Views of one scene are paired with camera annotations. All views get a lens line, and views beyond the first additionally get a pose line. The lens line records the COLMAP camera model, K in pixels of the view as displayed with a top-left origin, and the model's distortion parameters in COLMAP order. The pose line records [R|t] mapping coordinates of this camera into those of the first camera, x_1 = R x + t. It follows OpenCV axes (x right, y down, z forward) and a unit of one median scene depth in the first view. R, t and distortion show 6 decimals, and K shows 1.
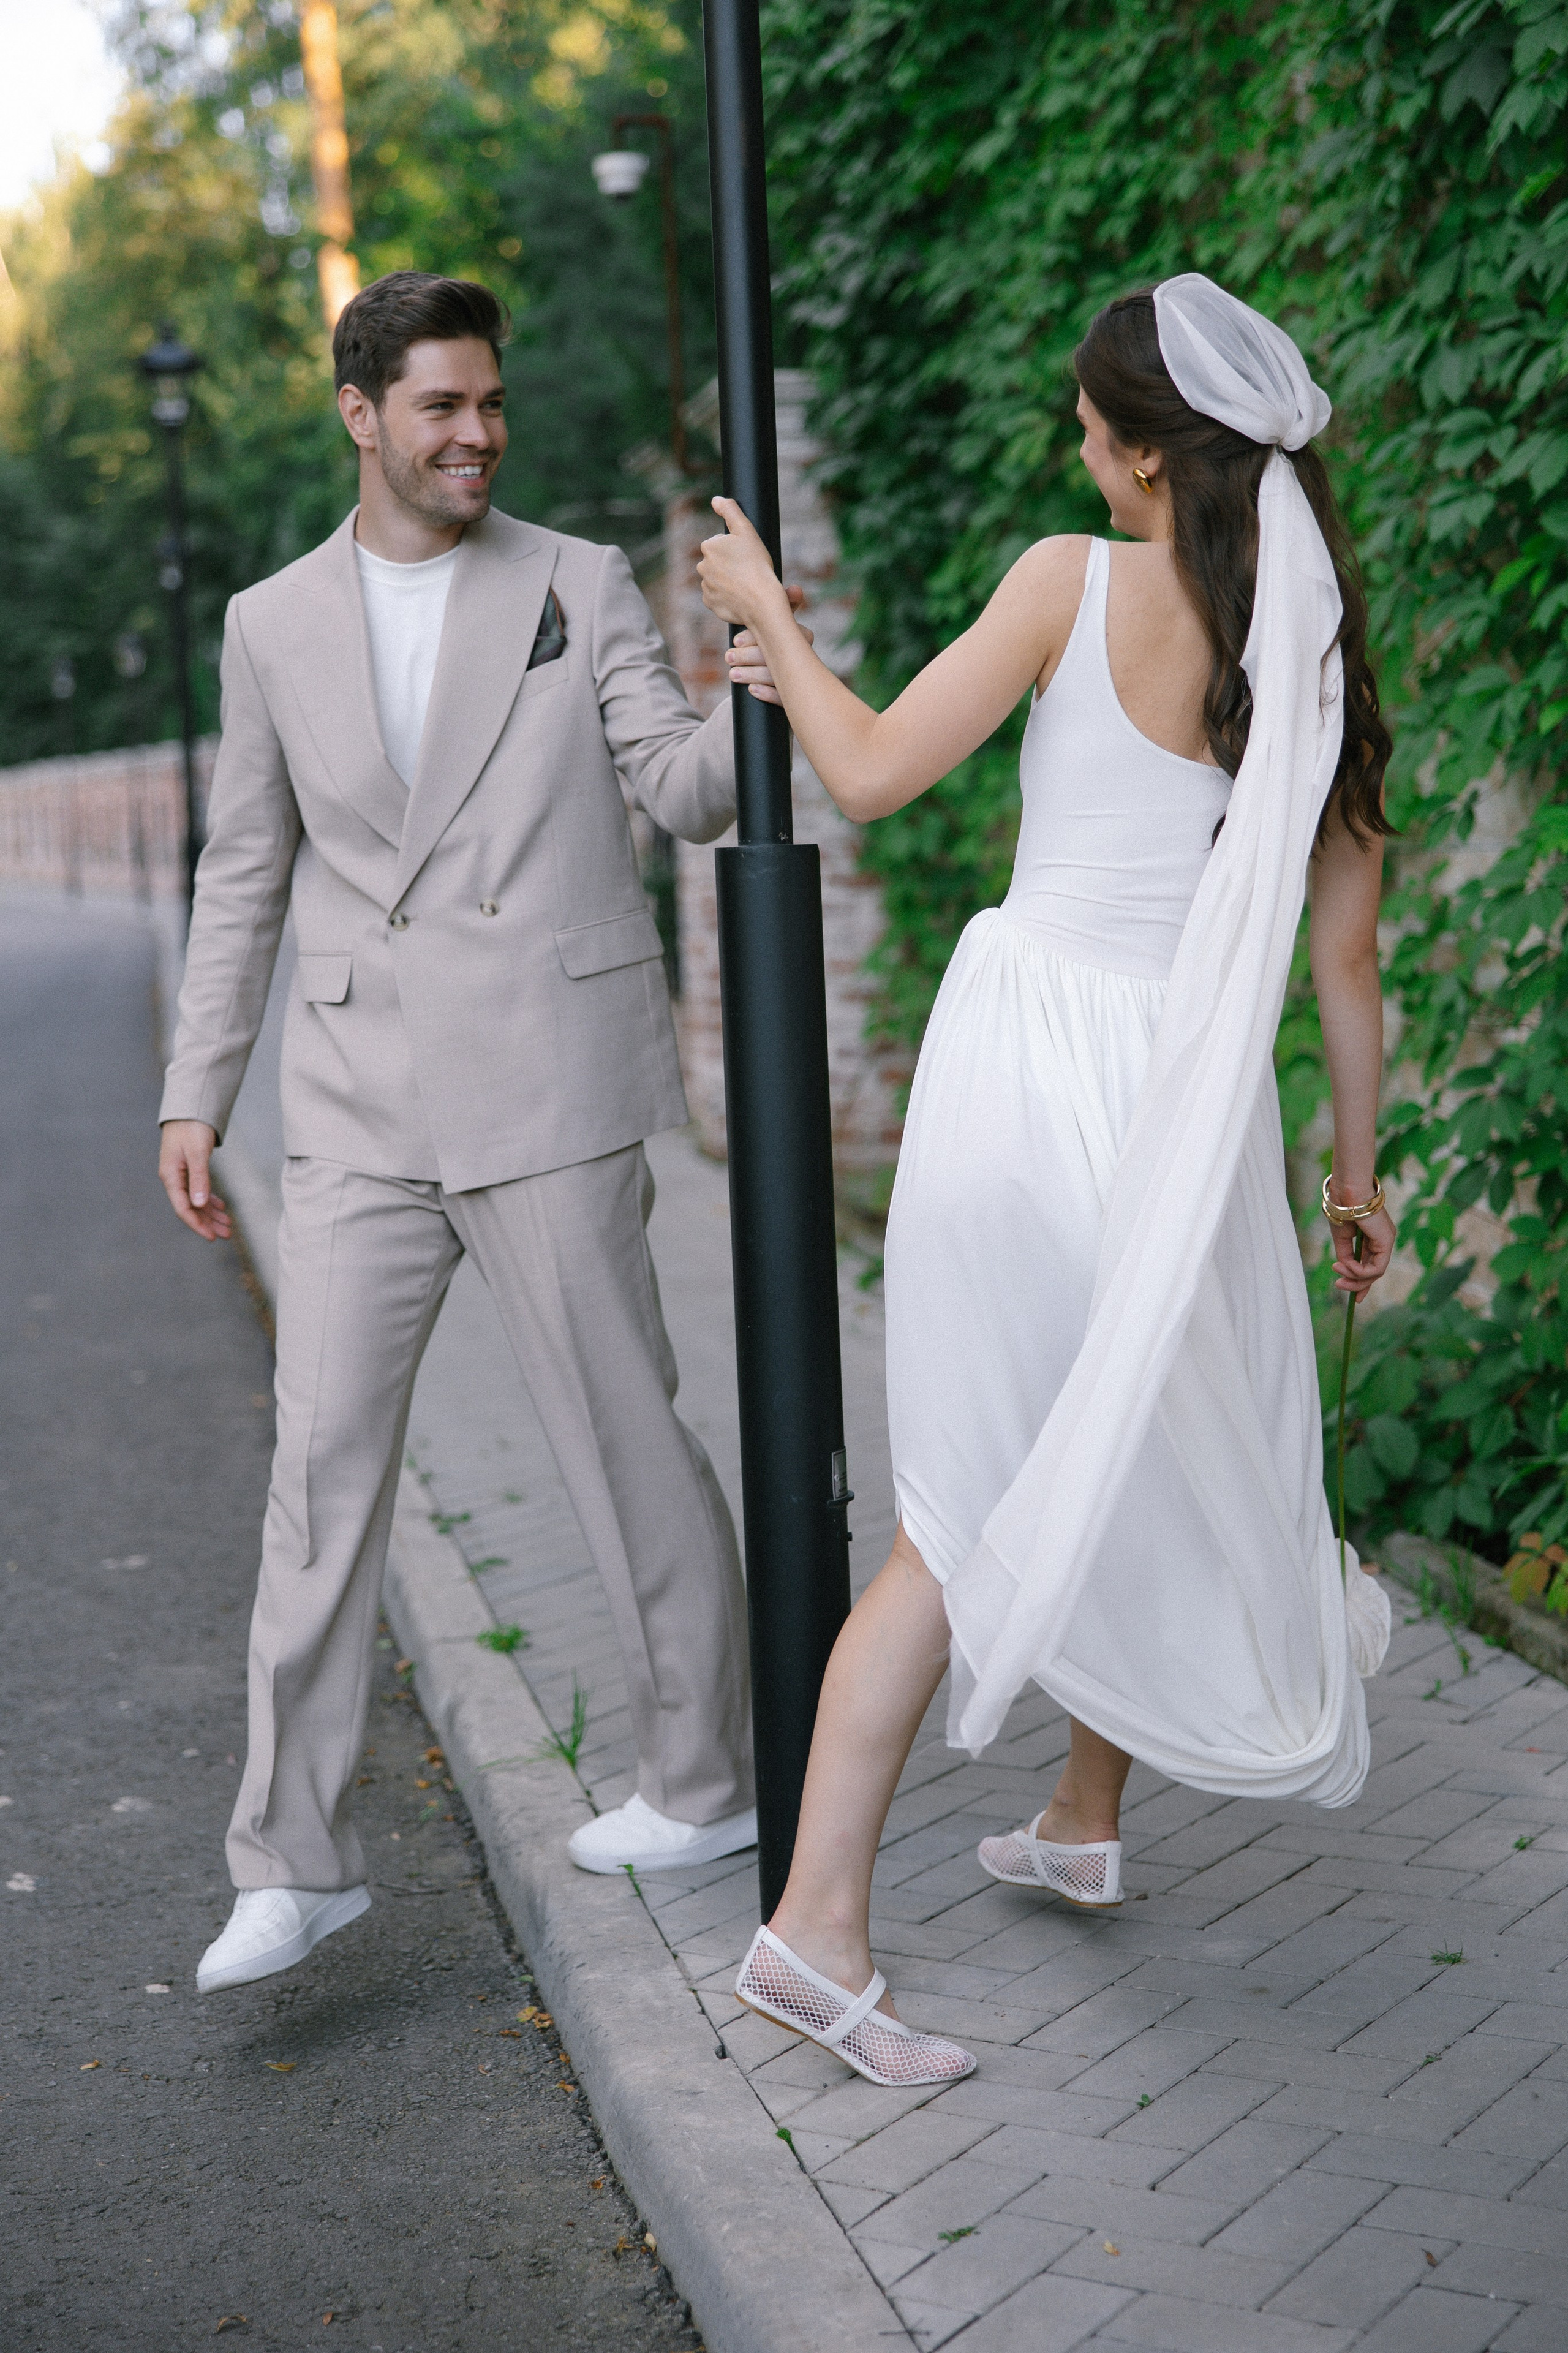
lens RADIAL K [[3858.0, 0, 789.1], [0, 3858.0, 1125.4], [0, 0, 1]] dist [-0.000511, 0.043745]
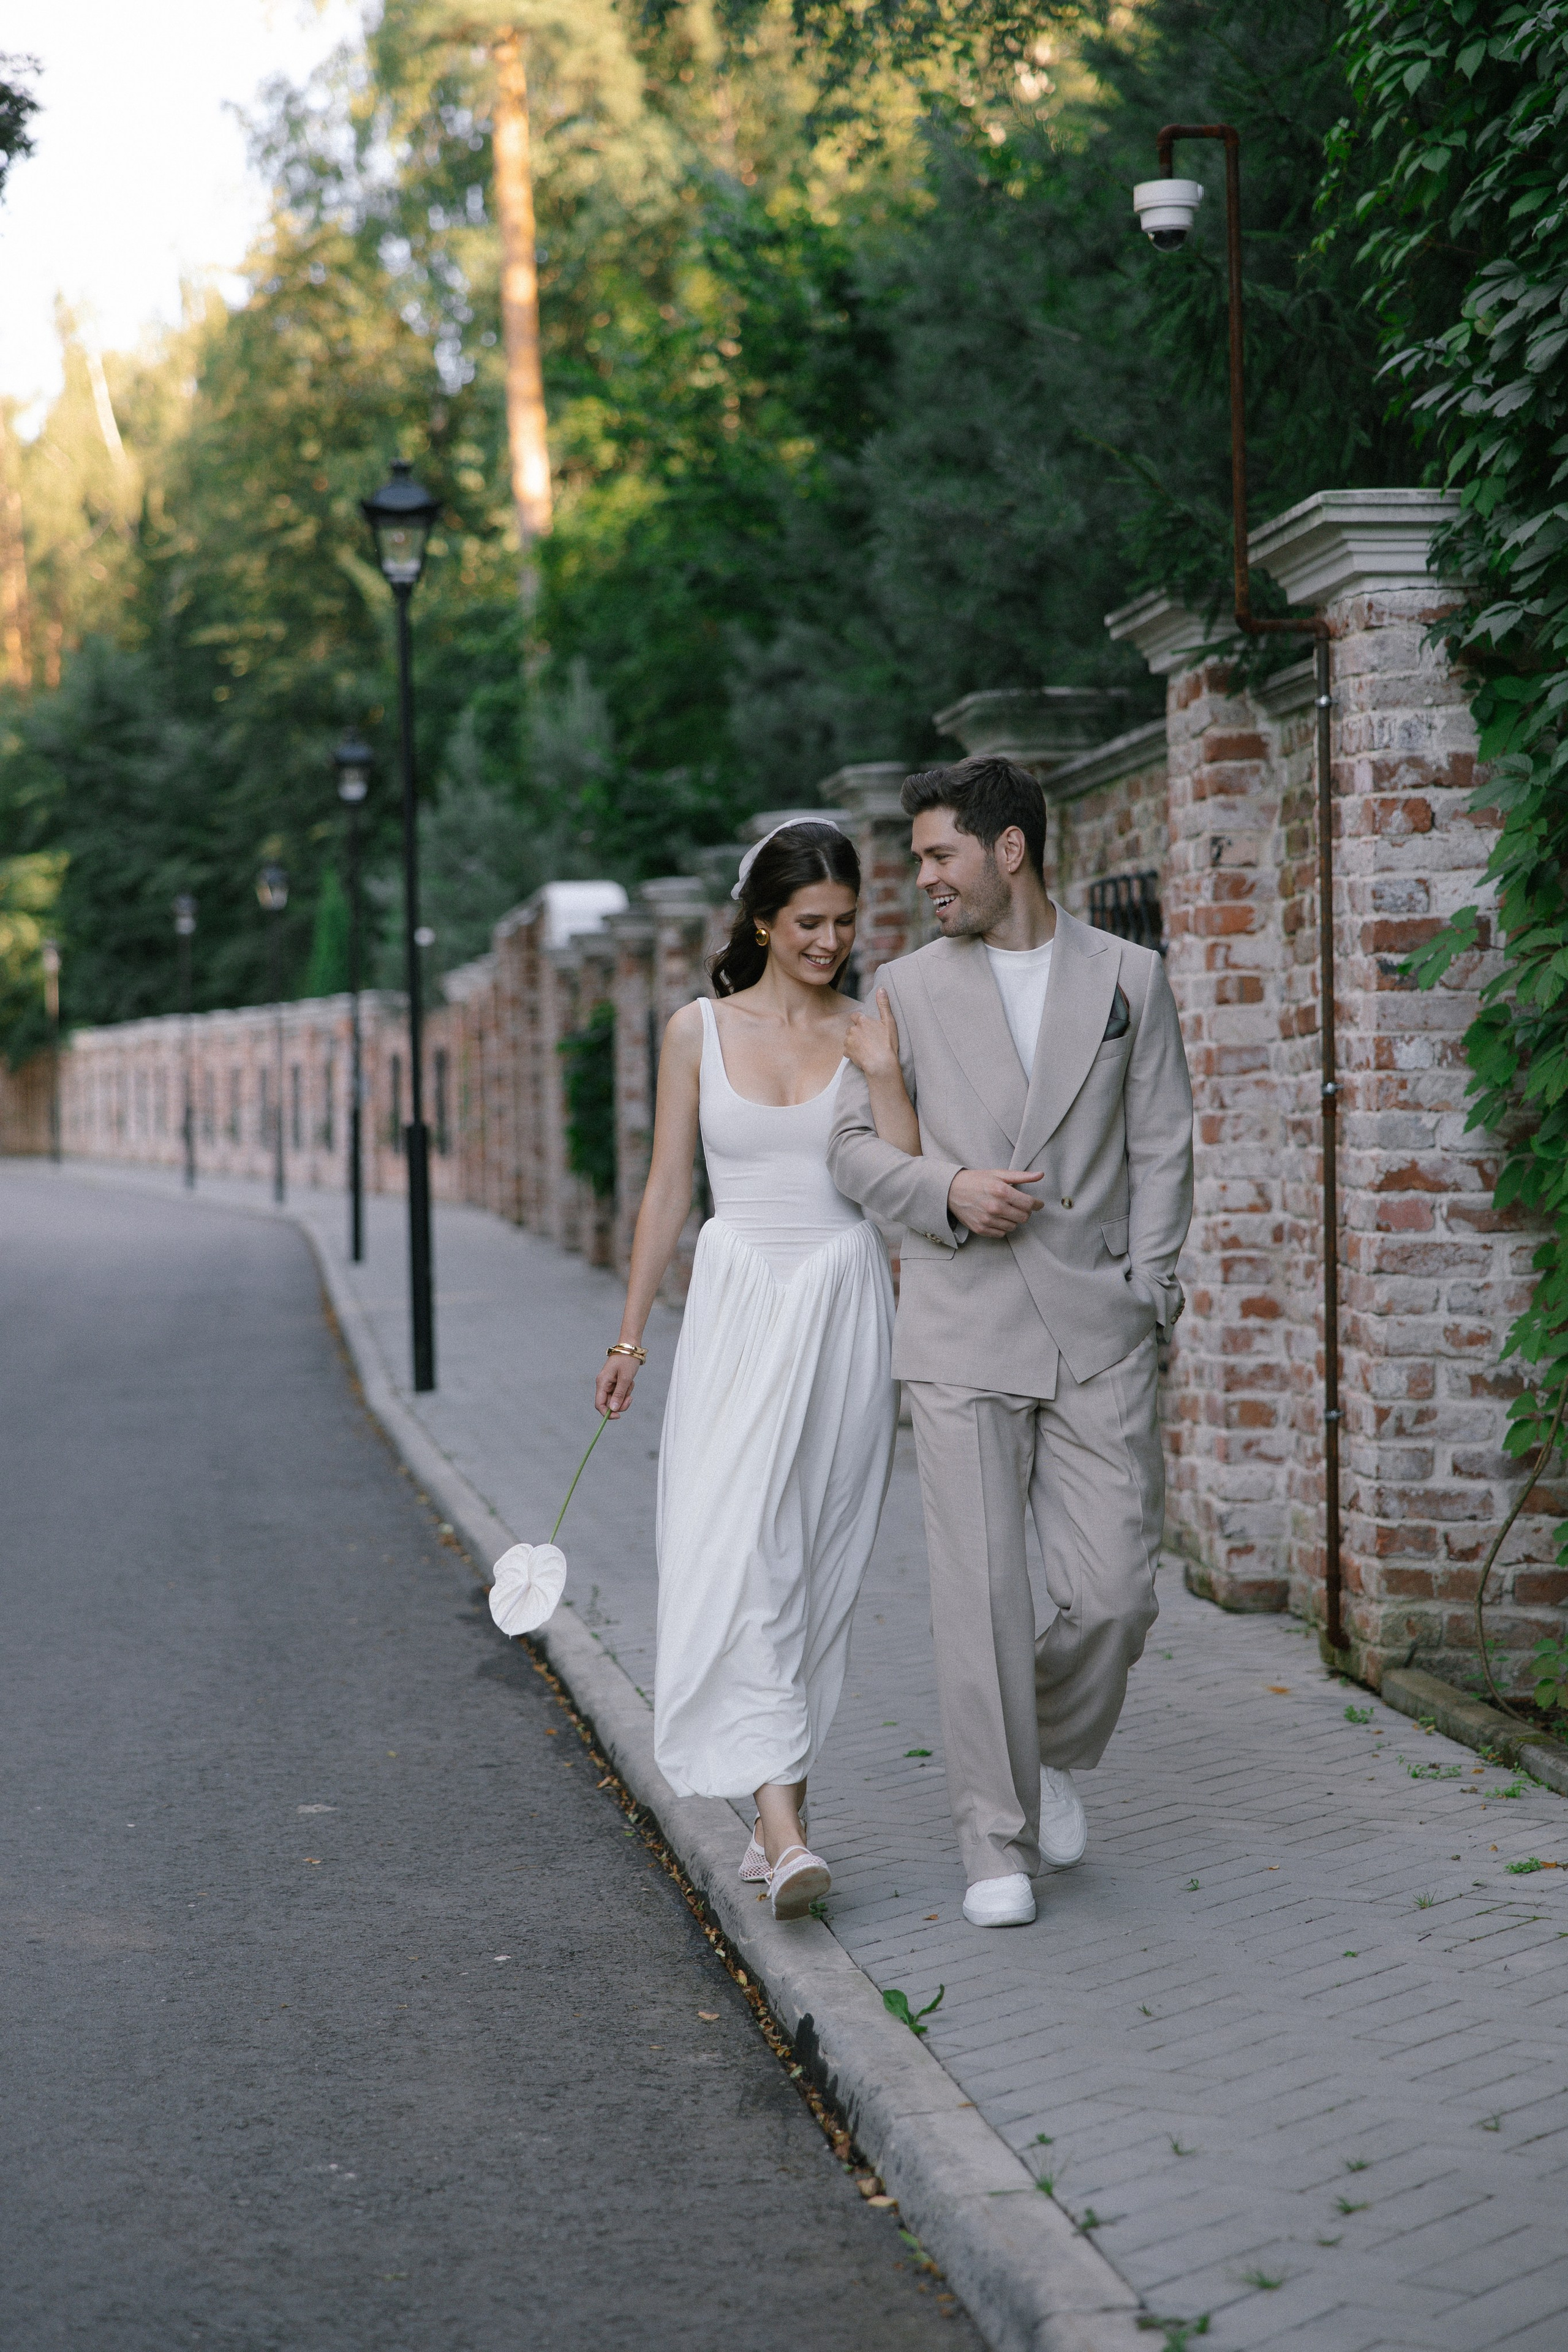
lens RADIAL K [[4643.0, 0, 784.0], [0, 4643.0, 1176.0], [0, 0, 1]] dist [-0.005087, -0.033345]
pose [[0.998633, 0.019077, -0.048662, -0.116522], [-0.022065, 0.997856, -0.061613, -0.028223], [0.047383, 0.062602, 0.996913, 0.278583]]
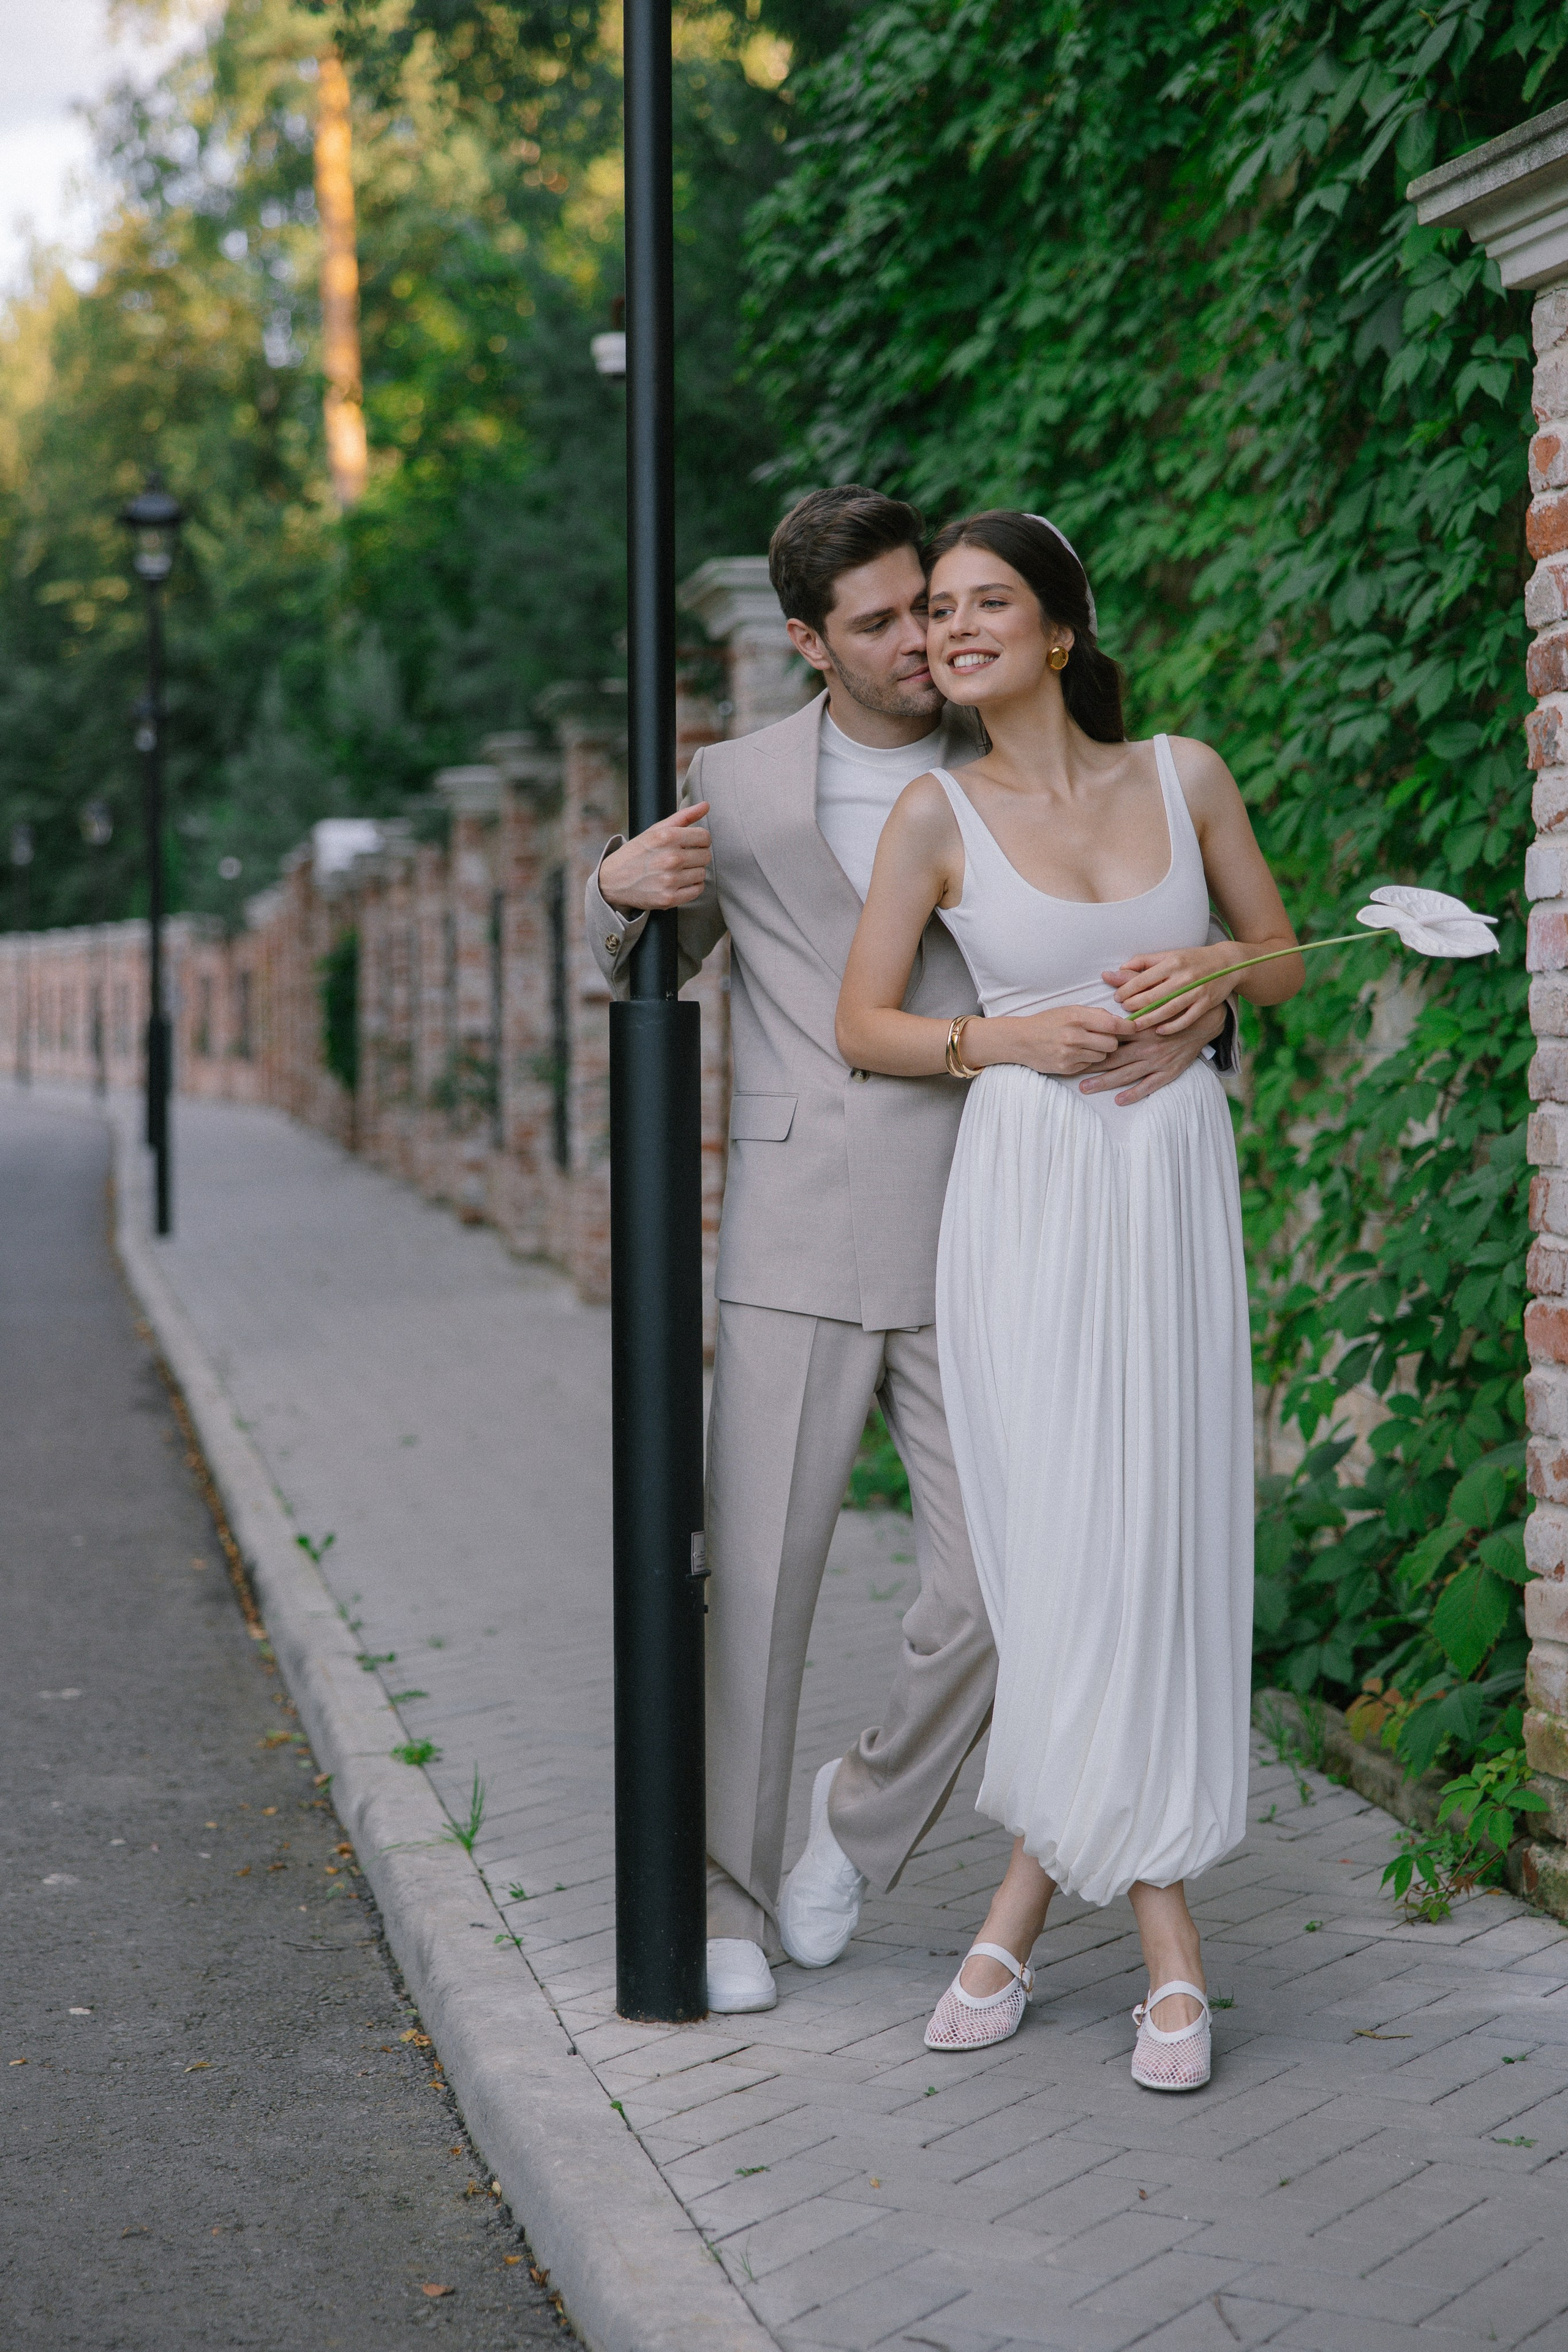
lens RADIAL K [[4361.2, 0, 784.0], [0, 4361.2, 1176.0], [0, 0, 1]] dist [-0.020697, 0.135313]
pose [[0.999276, 0.036965, -0.008965, 0.027865], [-0.037341, 0.998239, -0.046092, 0.022892], [0.007245, 0.046393, 0.998897, -0.177695]]
